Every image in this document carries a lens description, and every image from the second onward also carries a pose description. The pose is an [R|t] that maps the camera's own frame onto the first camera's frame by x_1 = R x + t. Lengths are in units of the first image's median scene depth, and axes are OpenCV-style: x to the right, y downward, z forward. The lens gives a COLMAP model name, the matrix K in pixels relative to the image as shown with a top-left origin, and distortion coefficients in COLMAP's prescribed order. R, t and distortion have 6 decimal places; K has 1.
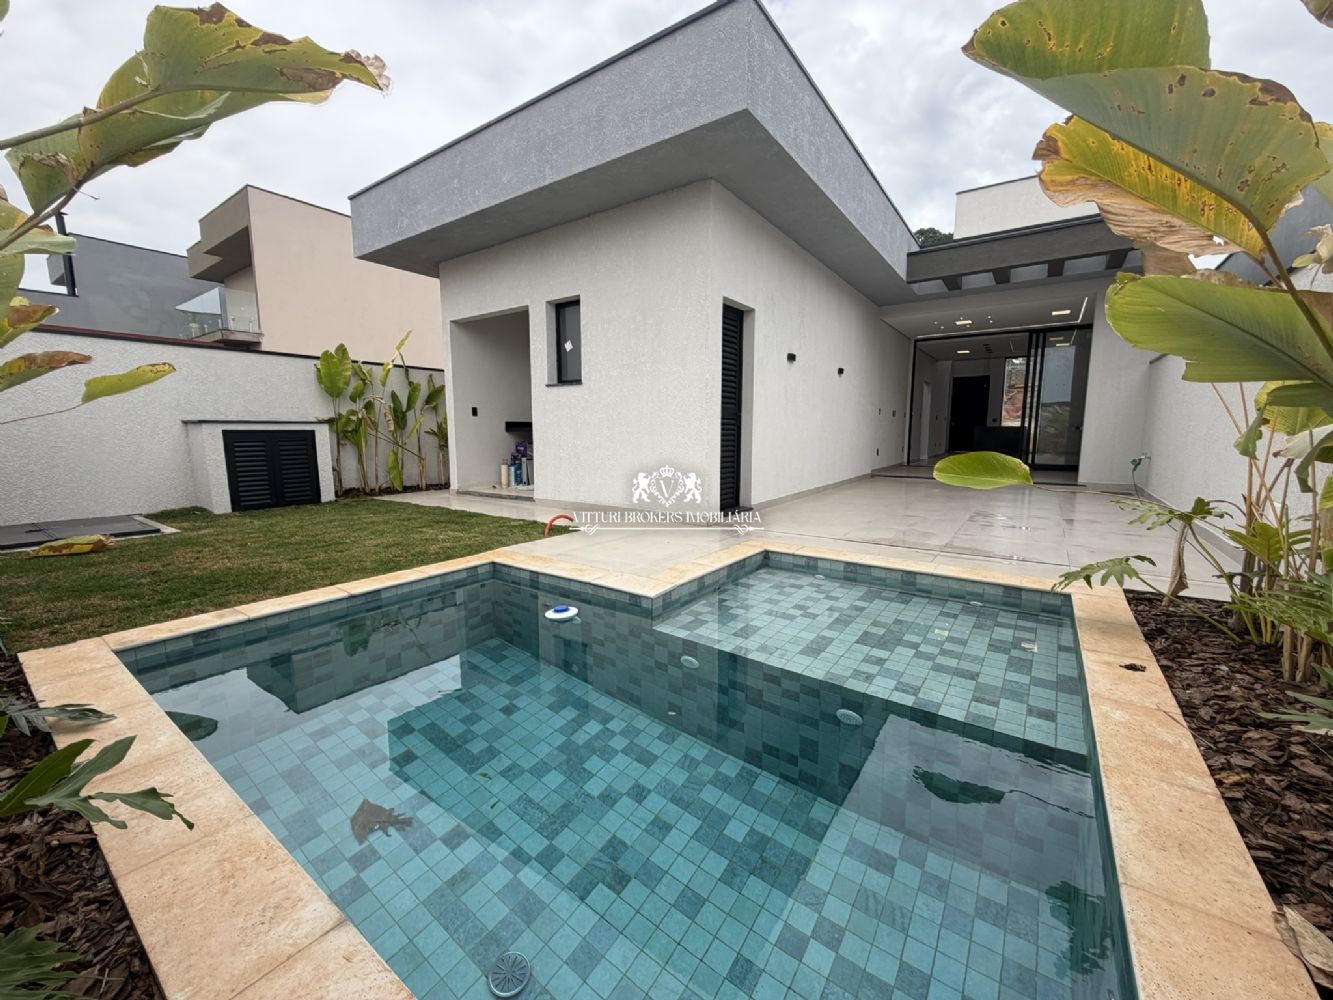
lens RADIAL K [[532.4, 0, 665.2], [0, 532.4, 499.4], [0, 0, 1]] dist [0.000698, -0.000033]
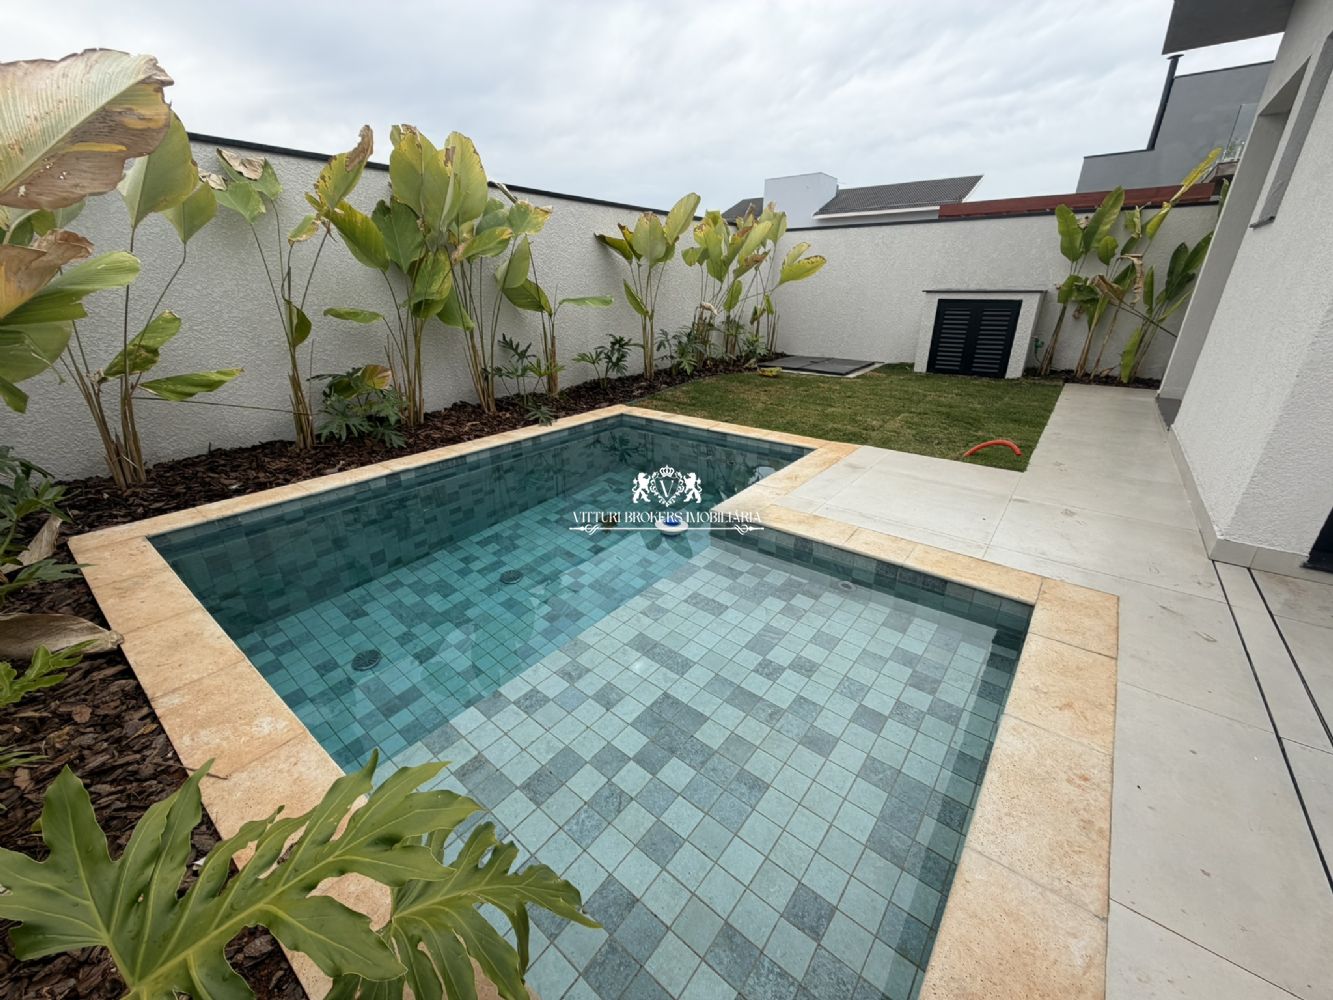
lens RADIAL K [[532.4, 0, 665.2], [0, 532.4, 499.4], [0, 0, 1]] dist [0.000698, -0.000033]
pose [[-0.085238, 0.387152, -0.918067, 0.814273], [-0.129041, 0.909371, 0.395466, -0.203524], [0.987969, 0.152177, -0.027554, 0.905010]]
